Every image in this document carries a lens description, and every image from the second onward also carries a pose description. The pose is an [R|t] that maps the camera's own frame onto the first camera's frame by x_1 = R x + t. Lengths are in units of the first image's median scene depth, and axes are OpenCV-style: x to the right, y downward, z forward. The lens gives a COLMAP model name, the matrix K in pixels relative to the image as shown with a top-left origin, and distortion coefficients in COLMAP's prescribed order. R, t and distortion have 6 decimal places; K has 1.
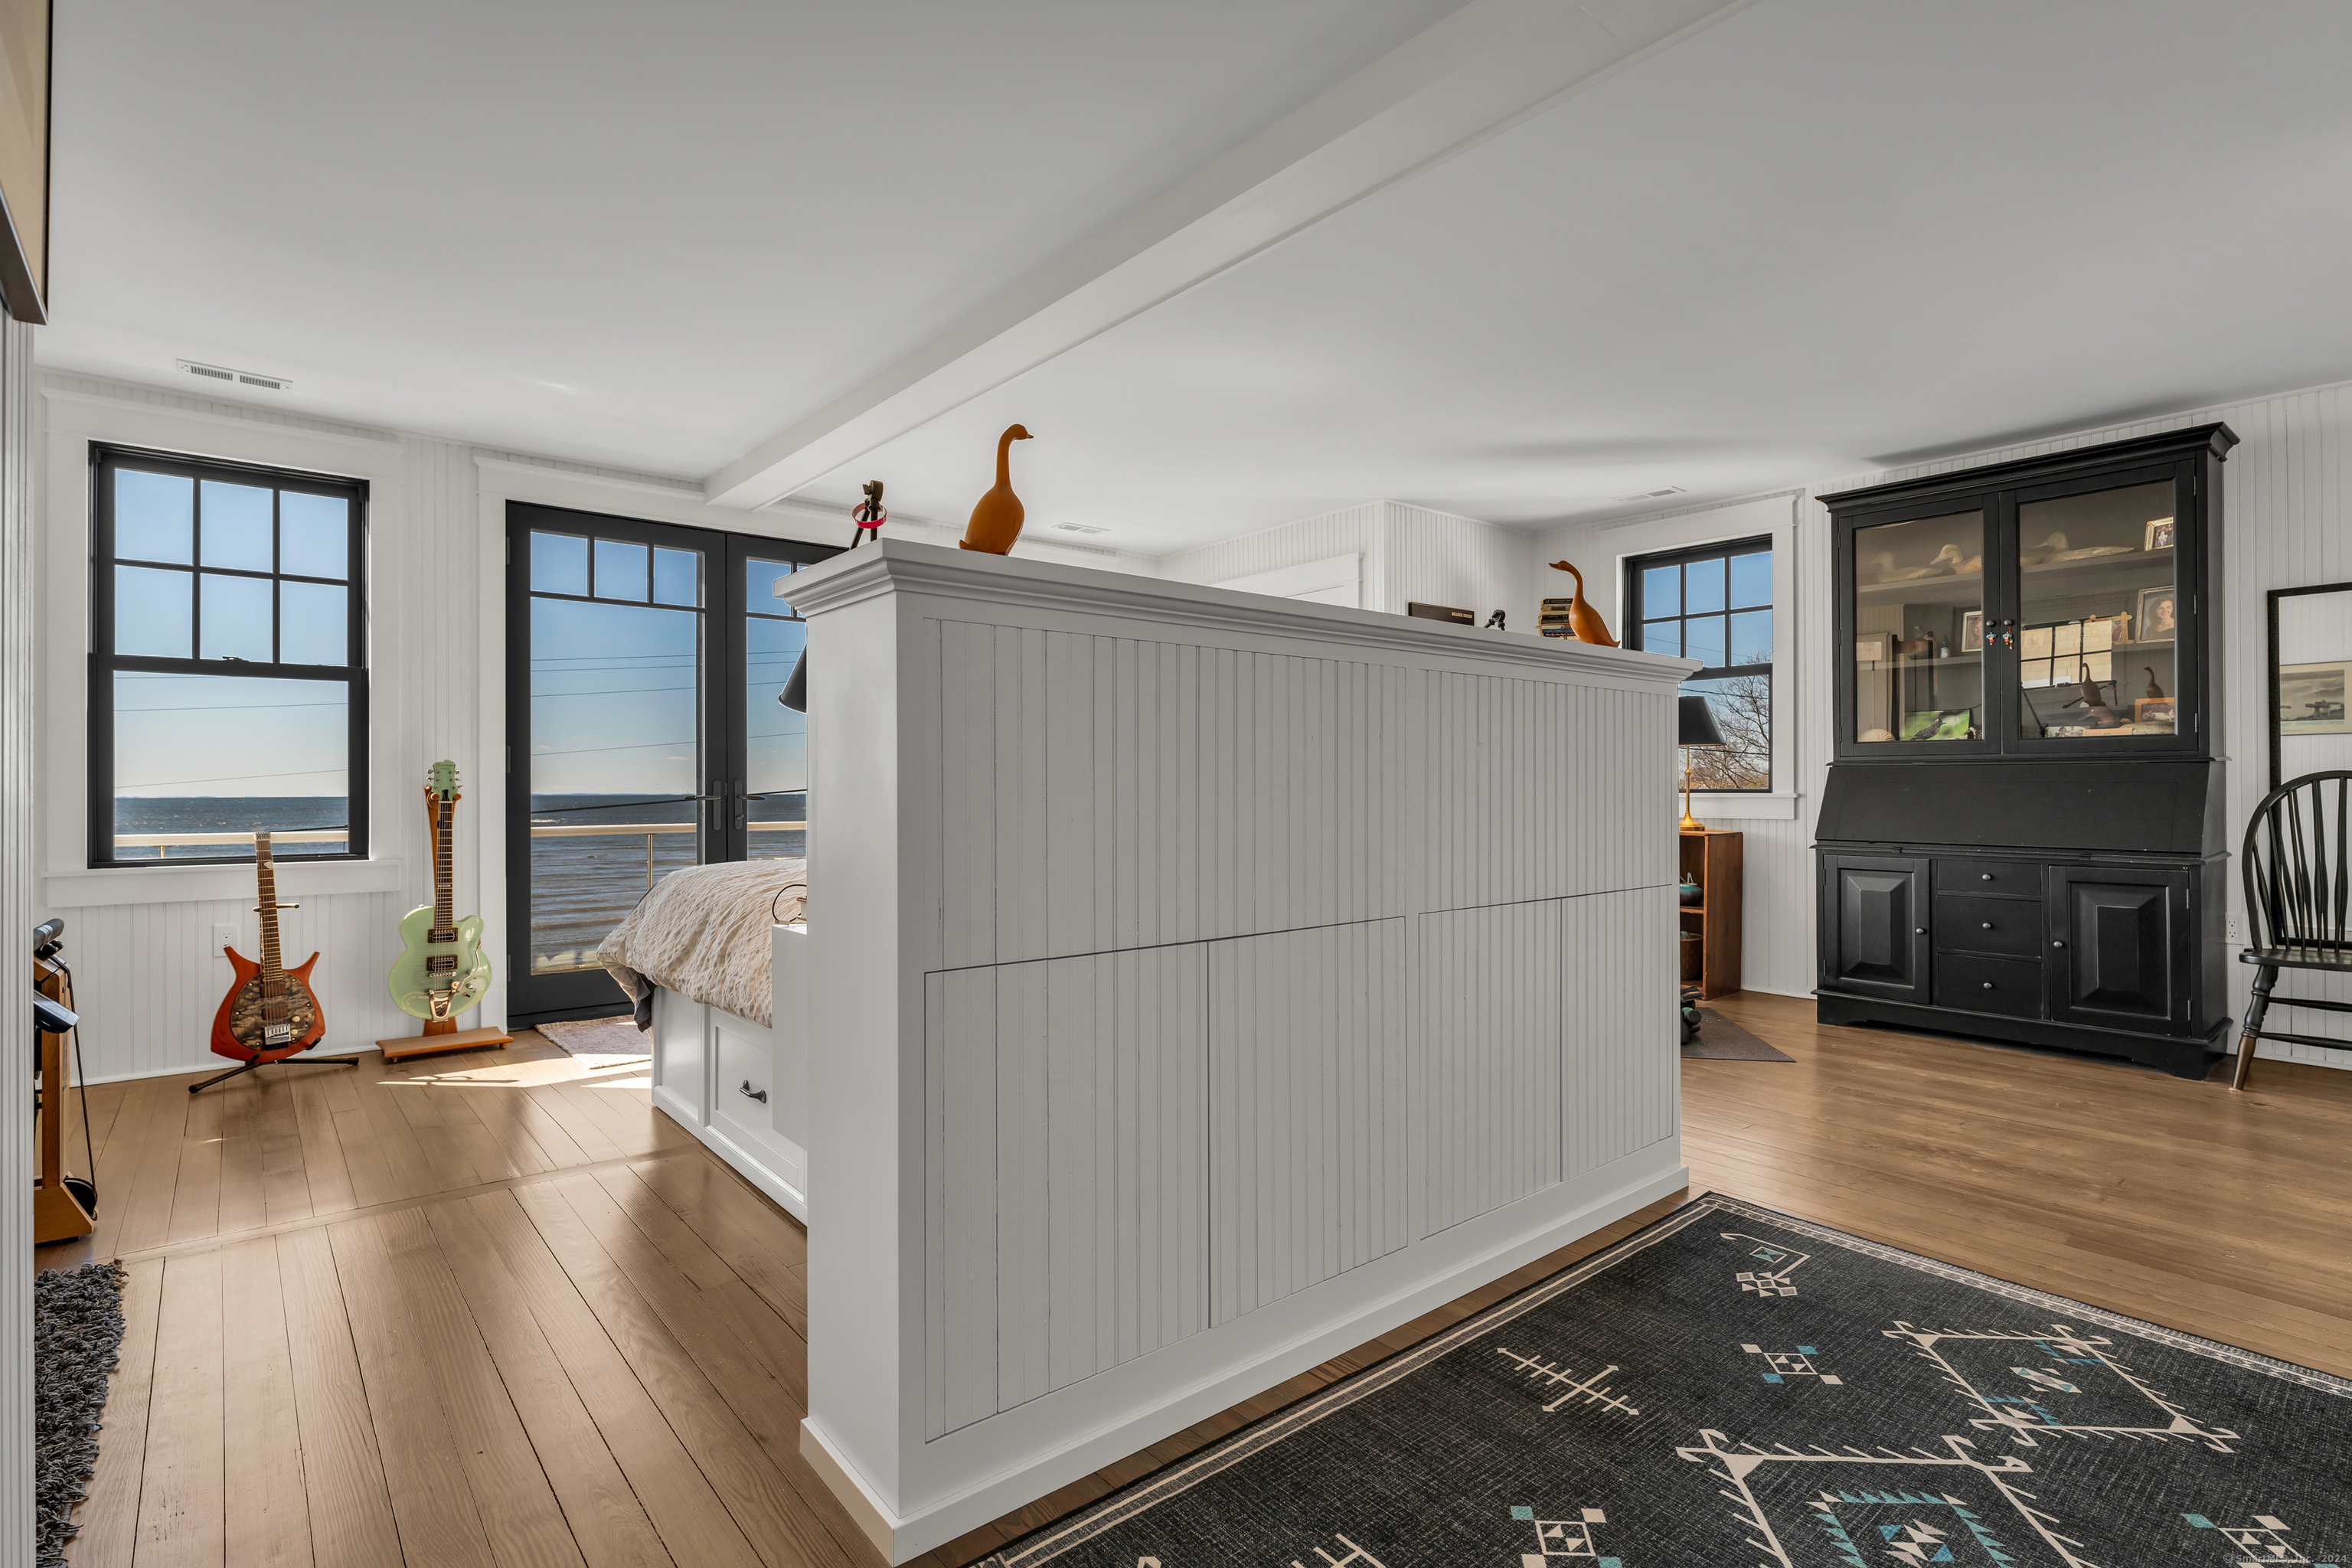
lens RADIAL K [[1115.2, 0, 1157.4], [0, 1115.2, 785.0], [0, 0, 1]] dist [-0.002050, -0.000422]
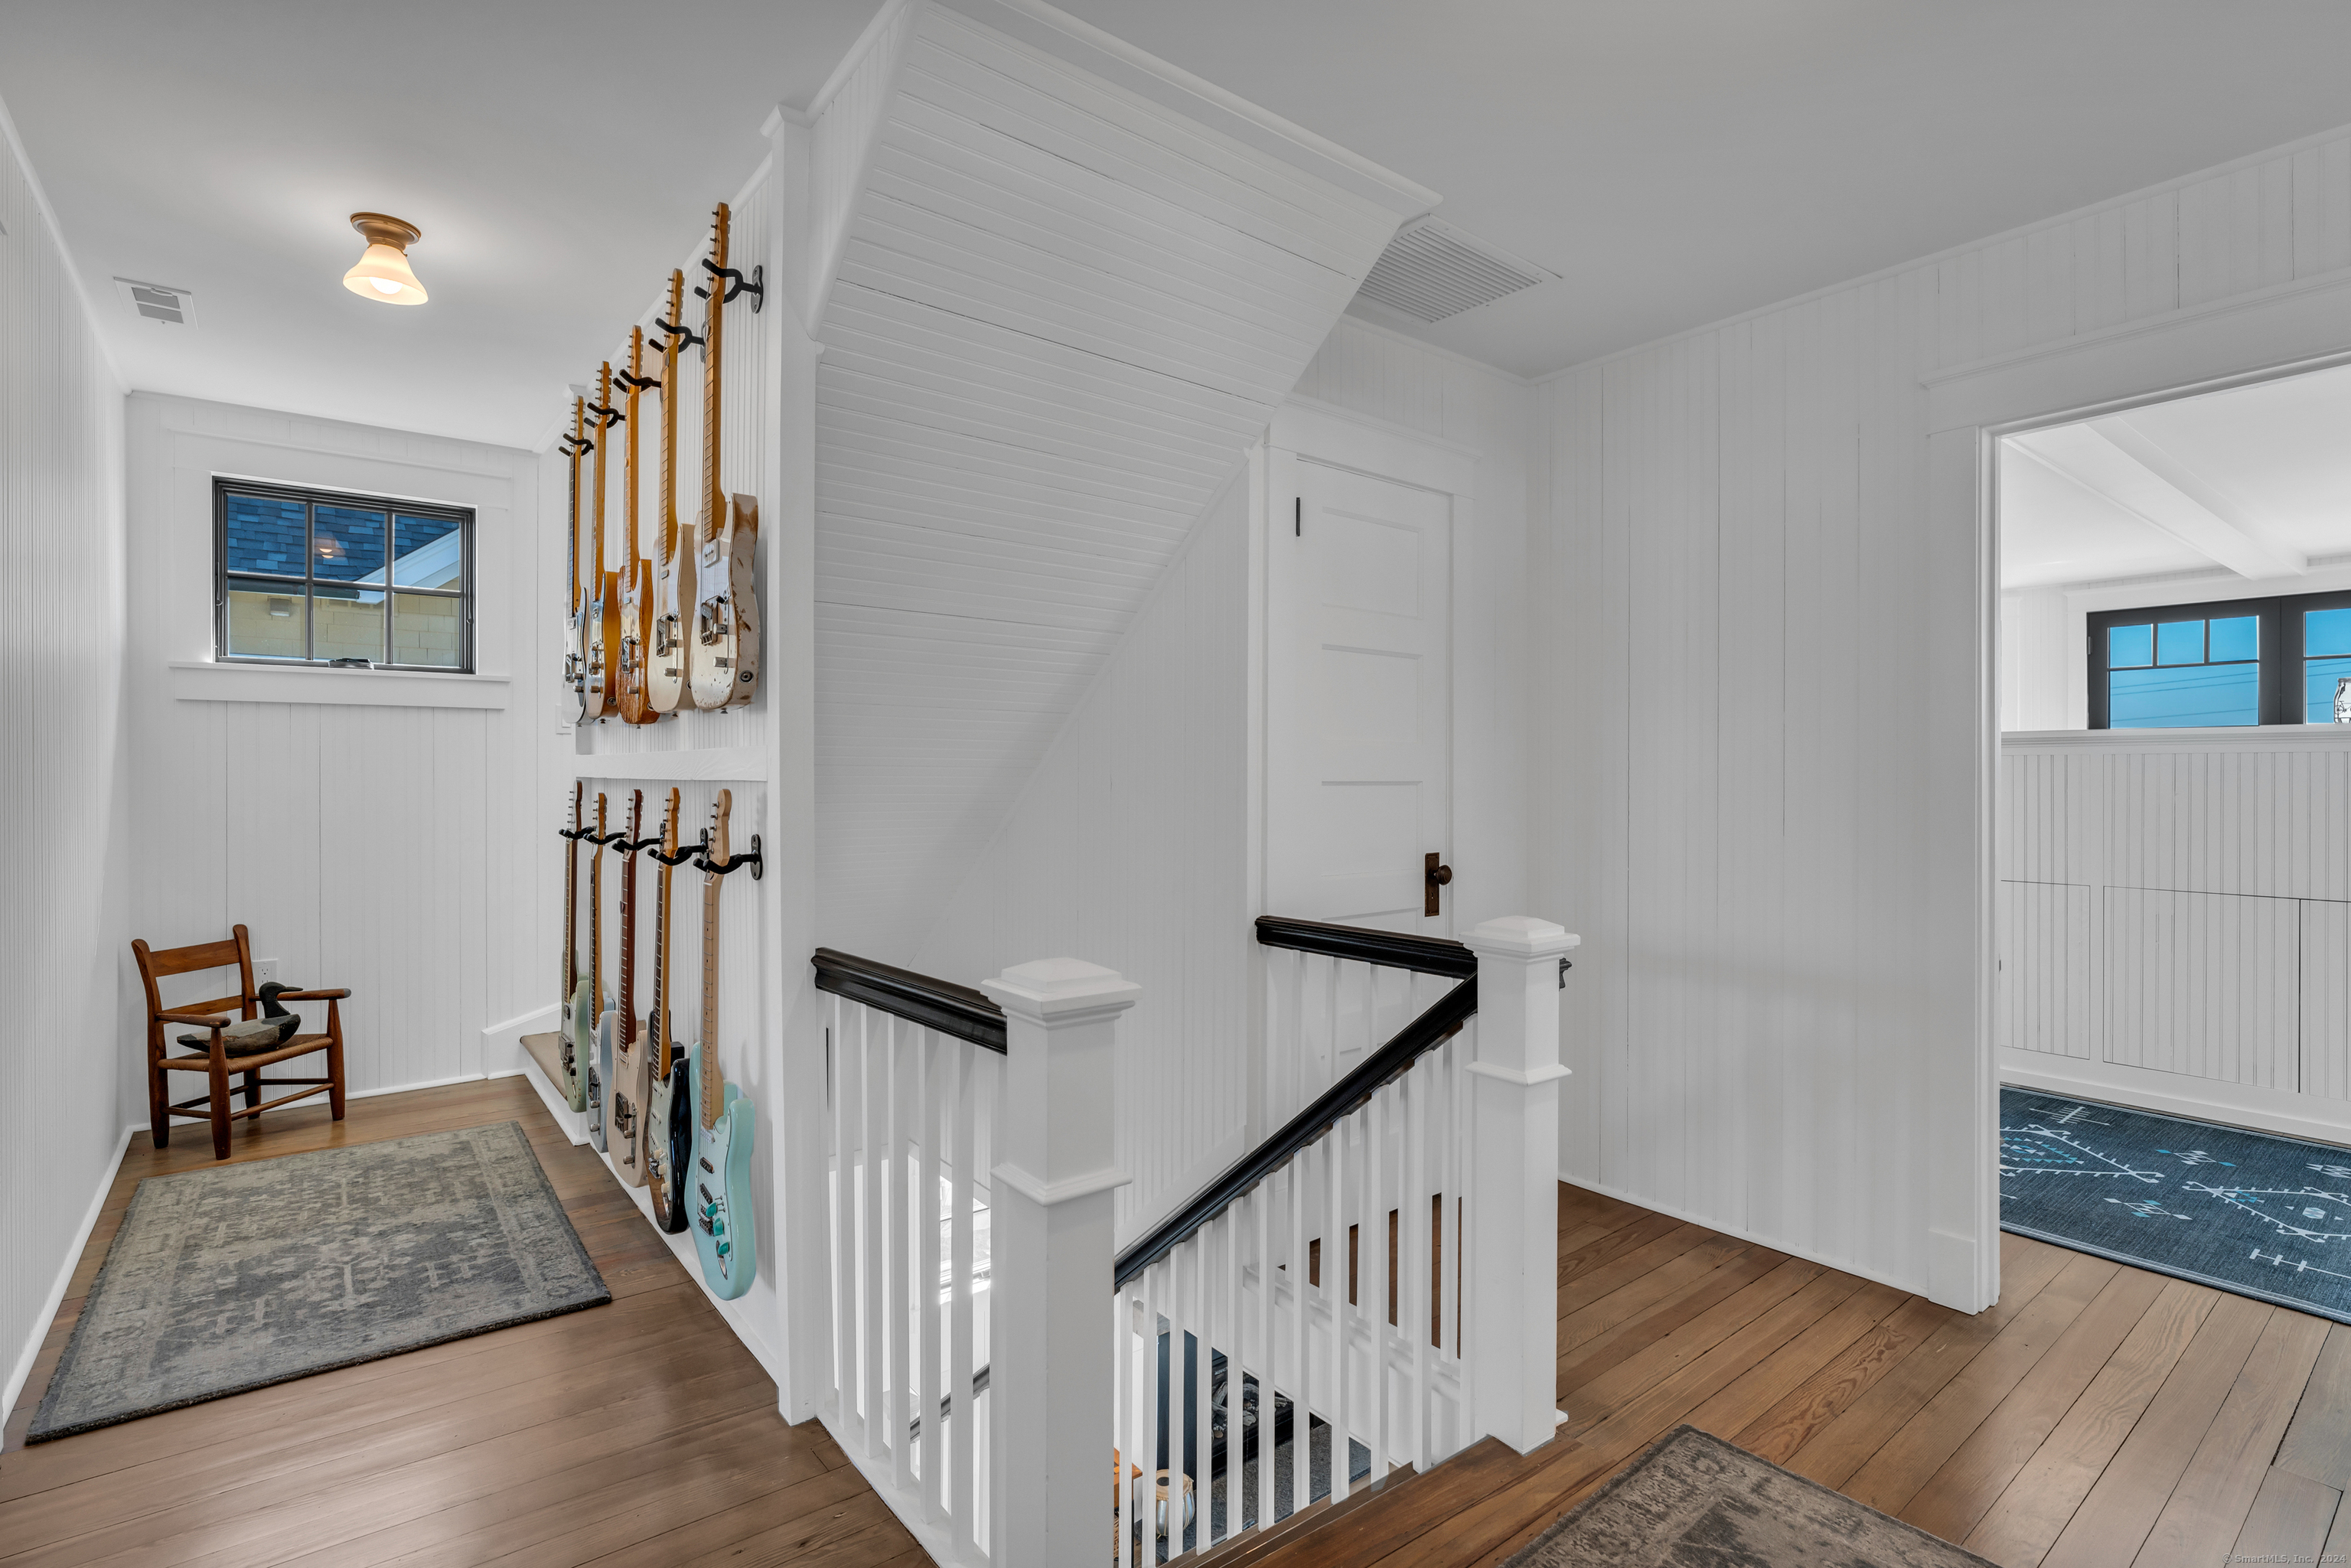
lens RADIAL K [[1114.7, 0, 1175.2], [0, 1114.7, 778.9], [0, 0, 1]] dist [-0.002050, -0.000422]
pose [[-0.032901, 0.004607, -0.999448, 1.098619], [0.003004, 0.999985, 0.004511, -0.037694], [0.999454, -0.002854, -0.032914, -0.245495]]
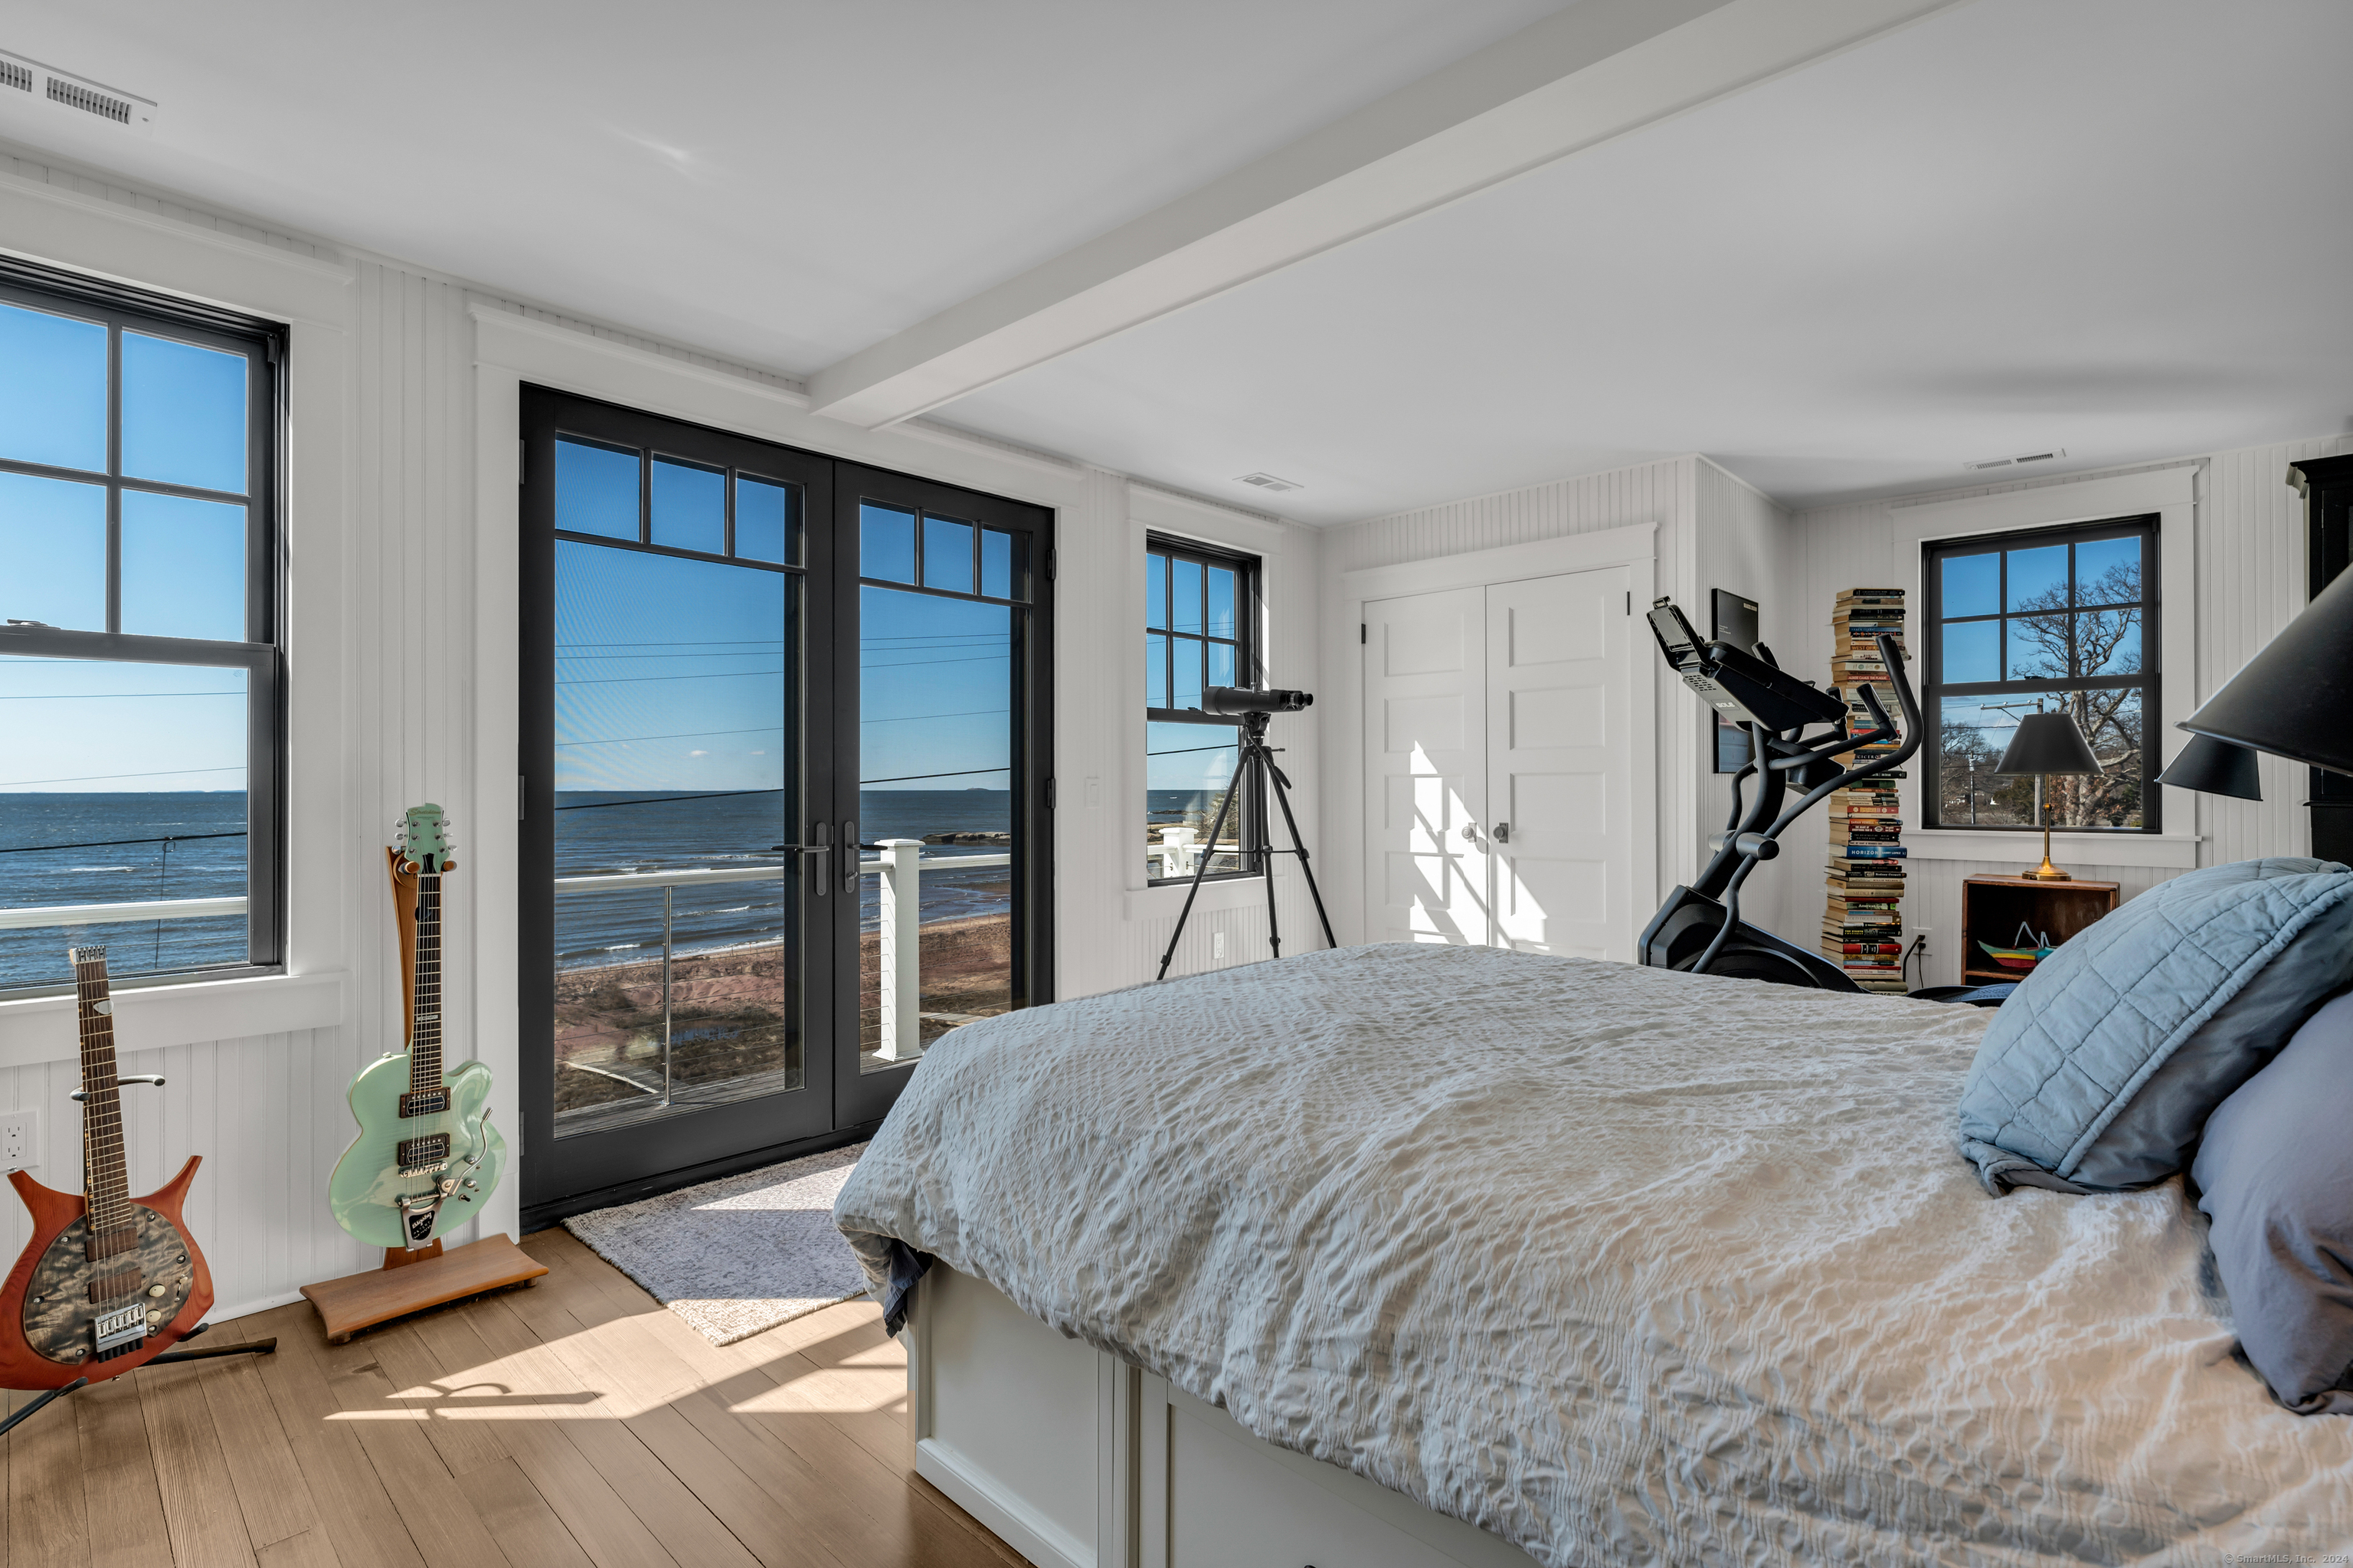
lens RADIAL K [[1115.7, 0, 1193.4], [0, 1115.7, 787.6], [0, 0, 1]] dist [-0.002050, -0.000422]
pose [[0.993057, 0.002328, 0.117615, -0.306665], [-0.002197, 0.999997, -0.001243, -0.031260], [-0.117618, 0.000976, 0.993058, 0.366449]]
